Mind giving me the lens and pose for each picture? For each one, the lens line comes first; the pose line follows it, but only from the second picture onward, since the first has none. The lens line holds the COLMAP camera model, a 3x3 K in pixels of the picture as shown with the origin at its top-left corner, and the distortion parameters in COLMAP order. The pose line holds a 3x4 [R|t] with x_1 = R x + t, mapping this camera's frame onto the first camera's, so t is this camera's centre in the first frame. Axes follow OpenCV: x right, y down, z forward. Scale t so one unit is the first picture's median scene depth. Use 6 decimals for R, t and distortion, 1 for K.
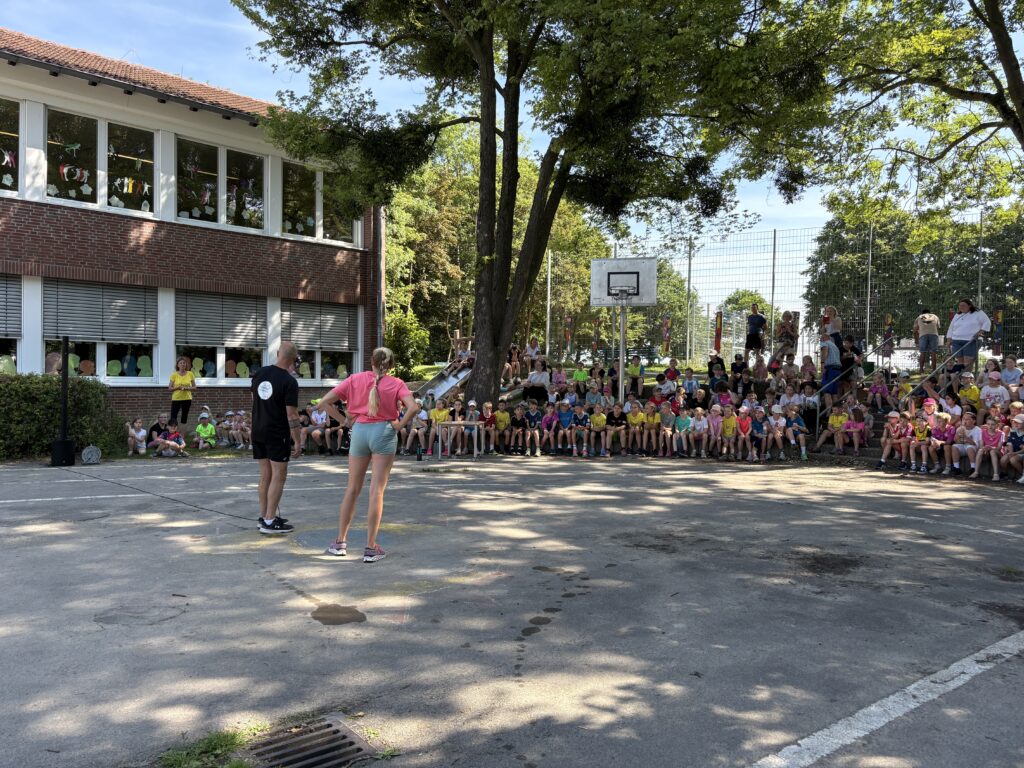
lens RADIAL K [[771.4, 0, 514.0], [0, 771.4, 377.8], [0, 0, 1]] dist [0.068409, -0.065619]
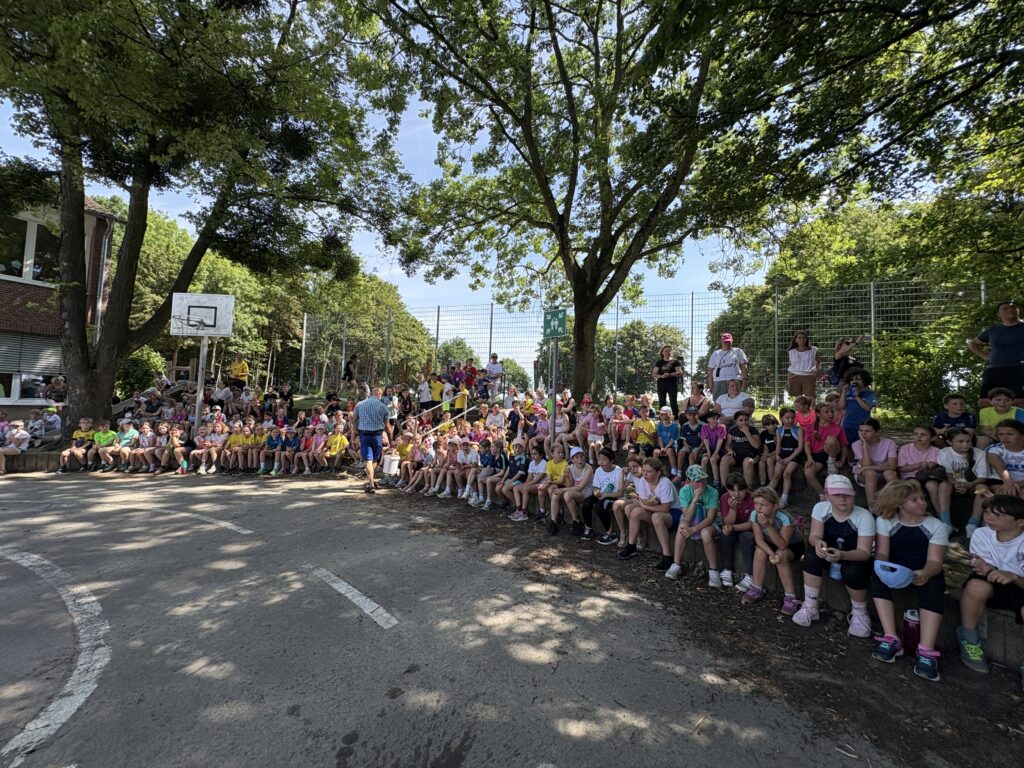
lens RADIAL K [[411.6, 0, 512.0], [0, 411.6, 384.0], [0, 0, 1]] dist [0.000055, 0.000003]
pose [[0.967925, 0.030054, 0.249437, 0.337664], [-0.017454, 0.998465, -0.052572, 0.000065], [-0.250634, 0.046532, 0.966963, 0.245150]]
